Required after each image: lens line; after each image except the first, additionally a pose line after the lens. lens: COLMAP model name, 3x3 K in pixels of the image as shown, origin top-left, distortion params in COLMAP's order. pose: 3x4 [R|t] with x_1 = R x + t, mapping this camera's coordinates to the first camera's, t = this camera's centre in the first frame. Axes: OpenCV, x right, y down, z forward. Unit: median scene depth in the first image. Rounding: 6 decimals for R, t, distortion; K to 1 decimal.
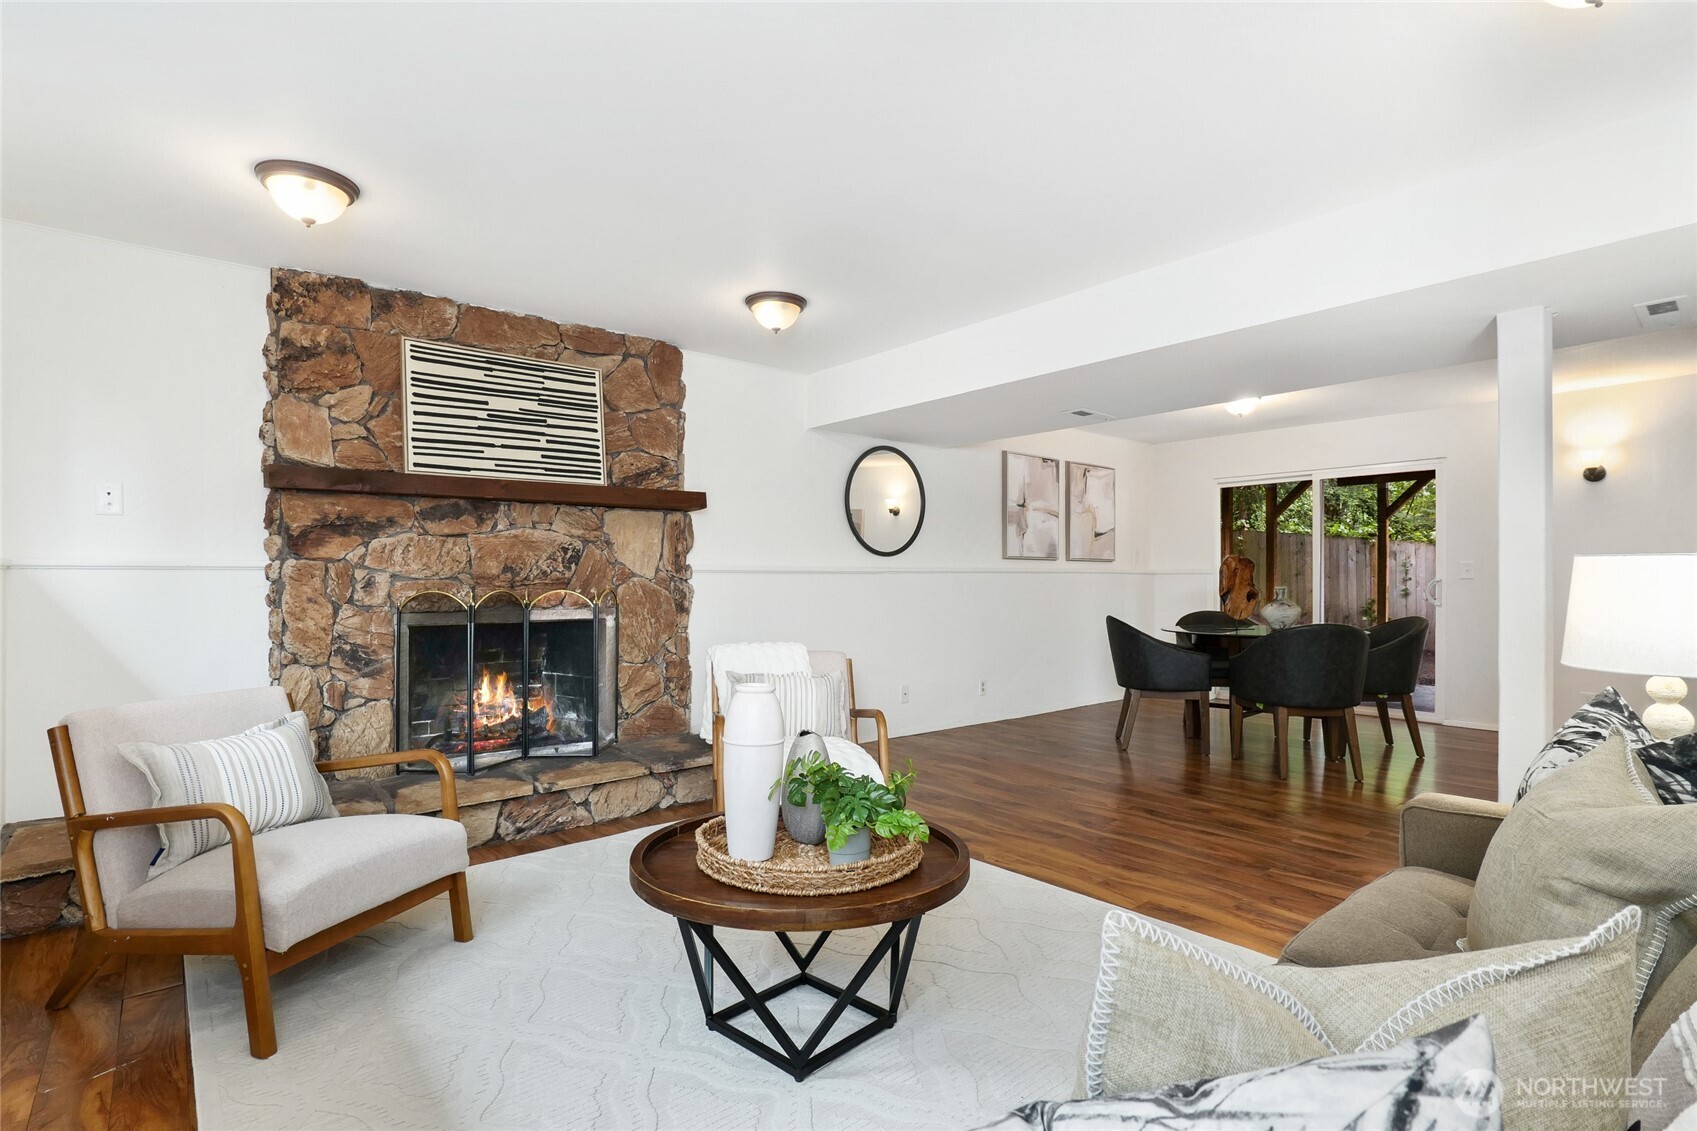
lens RADIAL K [[843.6, 0, 848.5], [0, 843.6, 565.5], [0, 0, 1]] dist [0.001151, 0.000287]
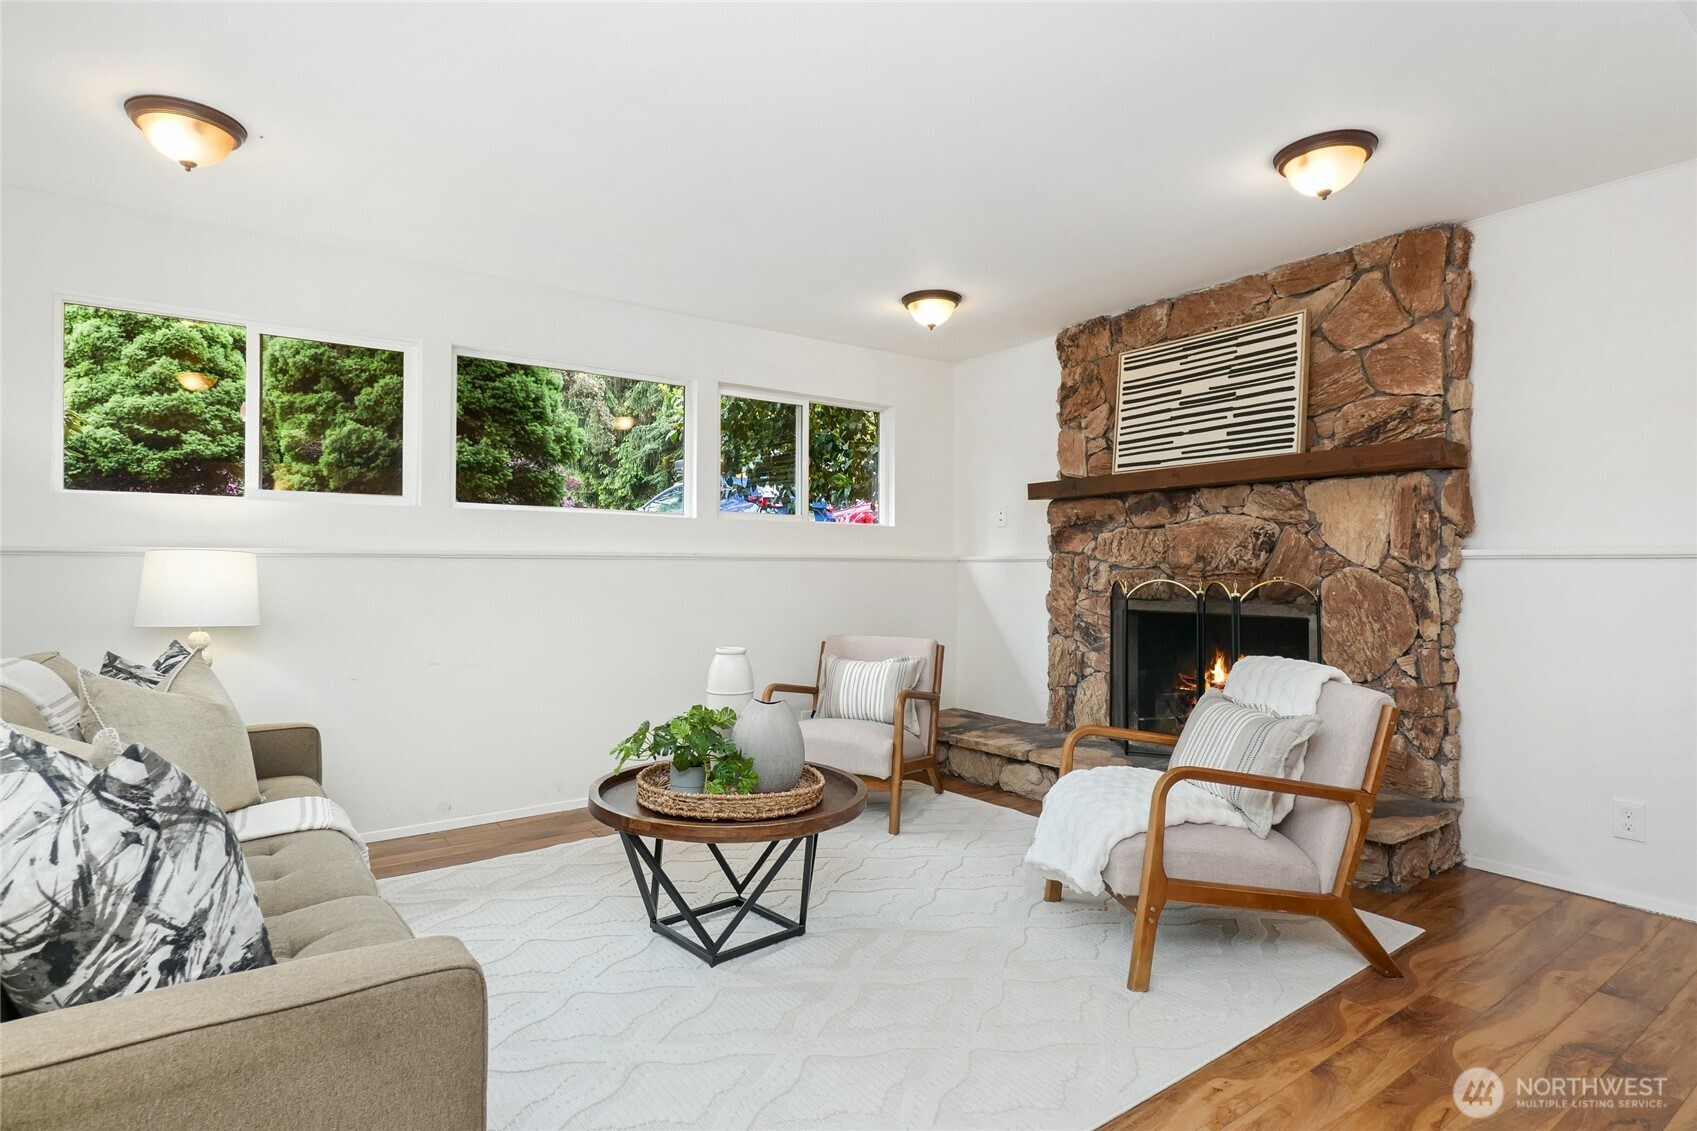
lens RADIAL K [[885.7, 0, 837.2], [0, 885.7, 552.4], [0, 0, 1]] dist [0.001502, 0.001294]
pose [[-0.079932, -0.018212, -0.996634, 0.648114], [0.011833, 0.999745, -0.019218, 0.012256], [0.996730, -0.013329, -0.079696, 0.685034]]
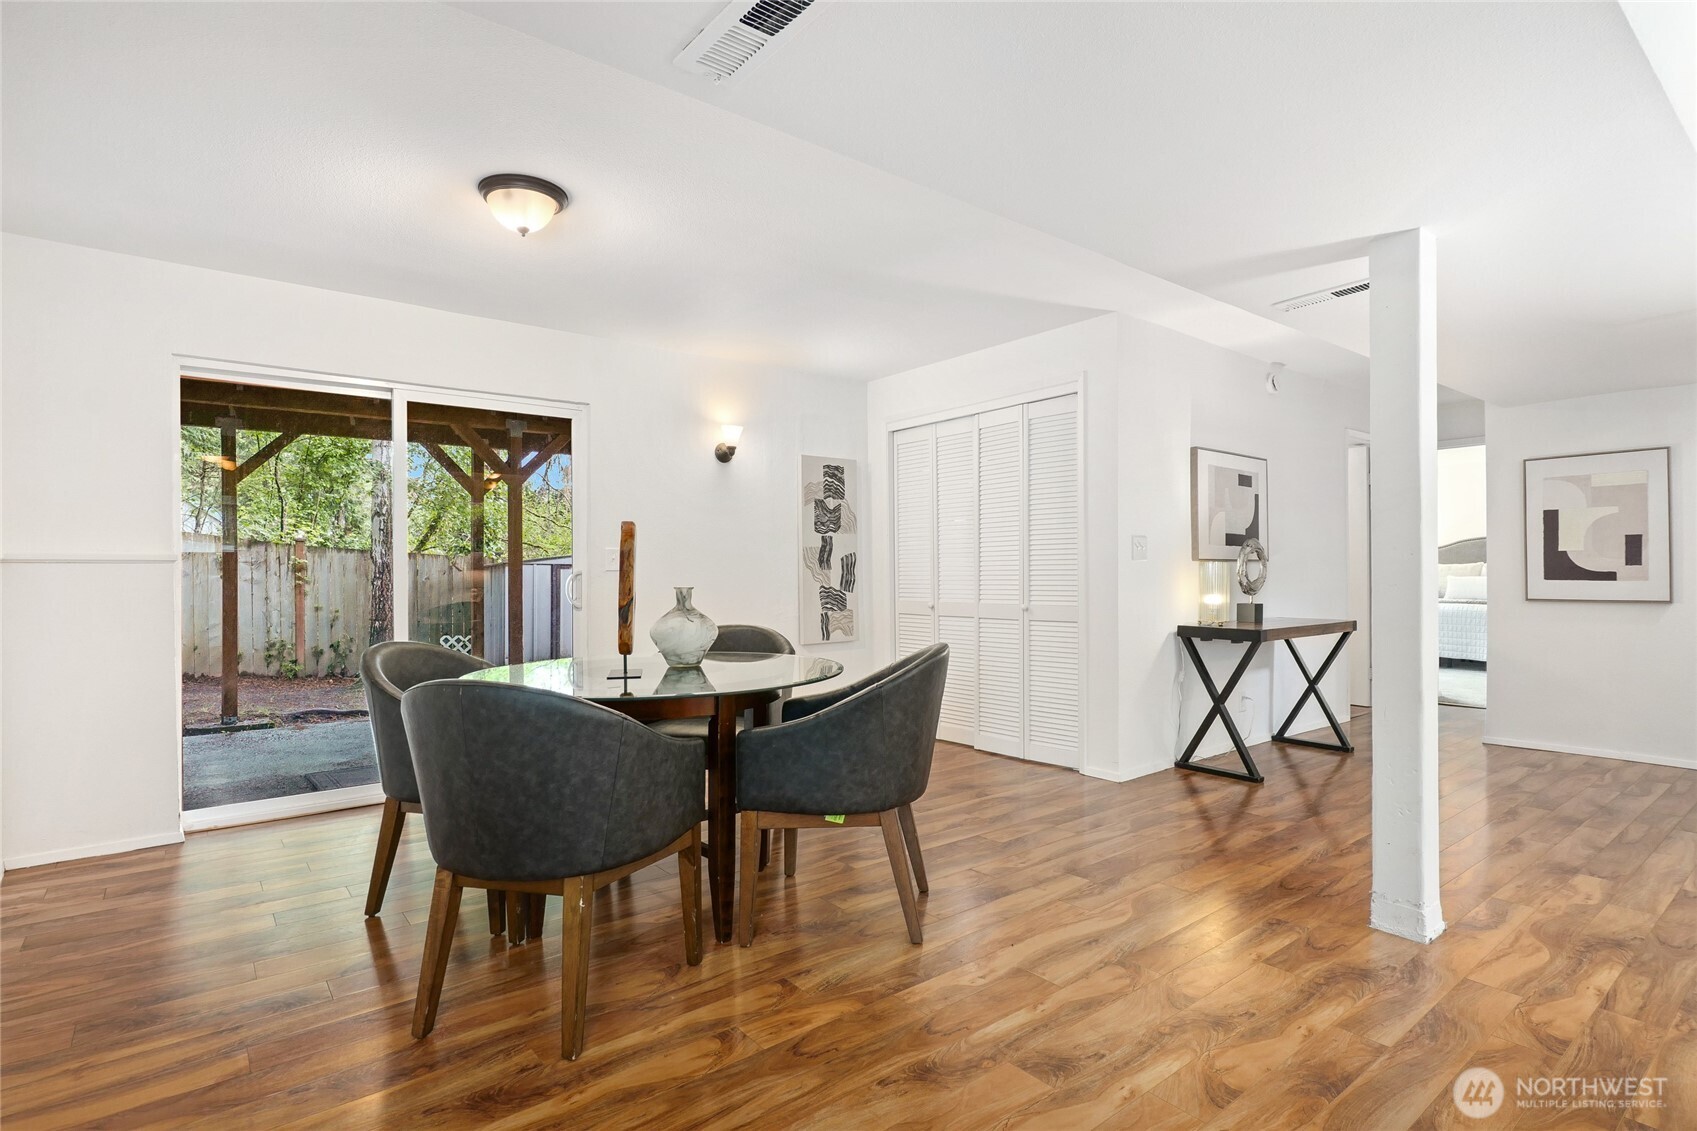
lens RADIAL K [[843.6, 0, 848.5], [0, 843.6, 565.5], [0, 0, 1]] dist [0.001151, 0.000287]
pose [[0.034442, 0.006597, 0.999385, -0.028965], [-0.008583, 0.999943, -0.006305, 0.020301], [-0.999370, -0.008361, 0.034496, 1.200319]]
